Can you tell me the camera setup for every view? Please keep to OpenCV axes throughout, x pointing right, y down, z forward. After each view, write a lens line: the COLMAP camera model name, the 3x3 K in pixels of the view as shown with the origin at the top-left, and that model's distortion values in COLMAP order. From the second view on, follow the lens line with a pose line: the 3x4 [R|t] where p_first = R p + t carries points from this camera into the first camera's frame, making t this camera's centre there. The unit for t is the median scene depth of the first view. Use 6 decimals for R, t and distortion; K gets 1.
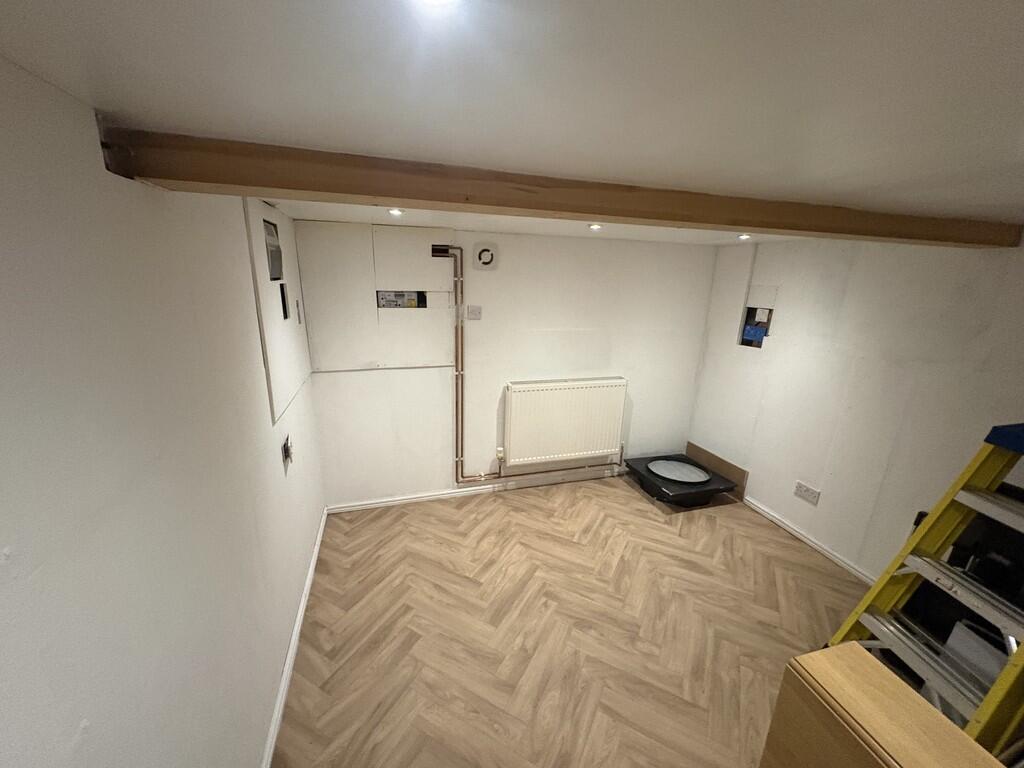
lens RADIAL K [[413.0, 0, 511.3], [0, 413.0, 378.4], [0, 0, 1]] dist [0.007389, 0.000513]
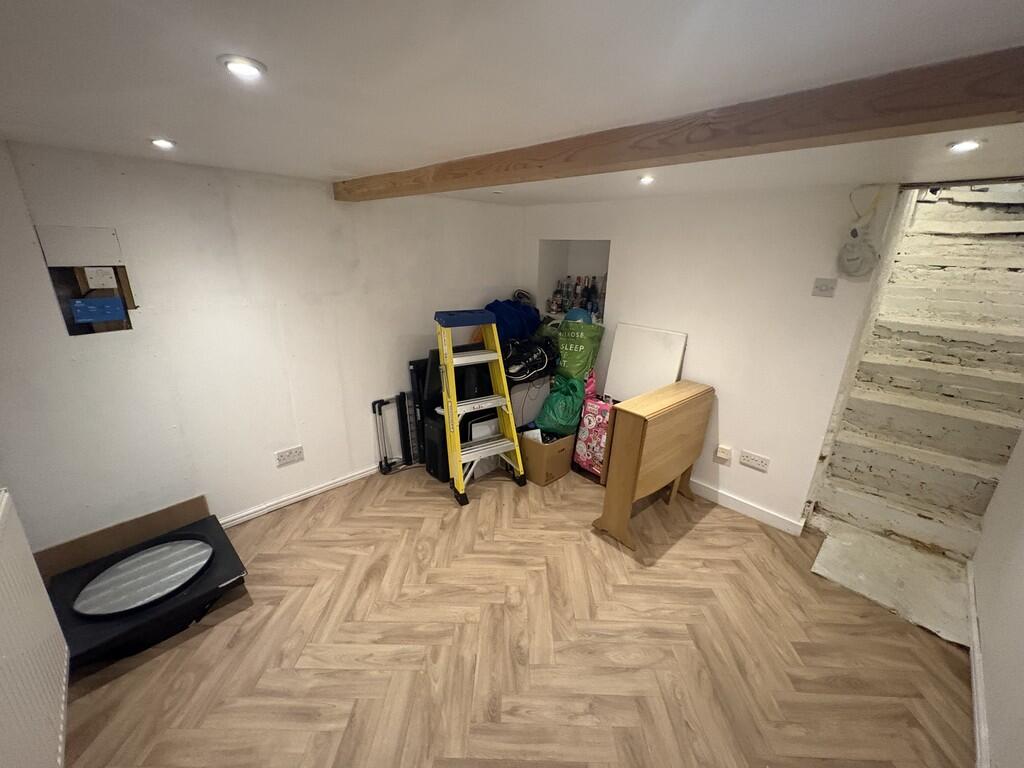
lens RADIAL K [[413.0, 0, 511.3], [0, 413.0, 378.4], [0, 0, 1]] dist [0.007389, 0.000513]
pose [[-0.466081, -0.315094, 0.826731, -0.341177], [0.174483, 0.883344, 0.435039, -0.275686], [-0.867366, 0.347014, -0.356731, 1.125154]]
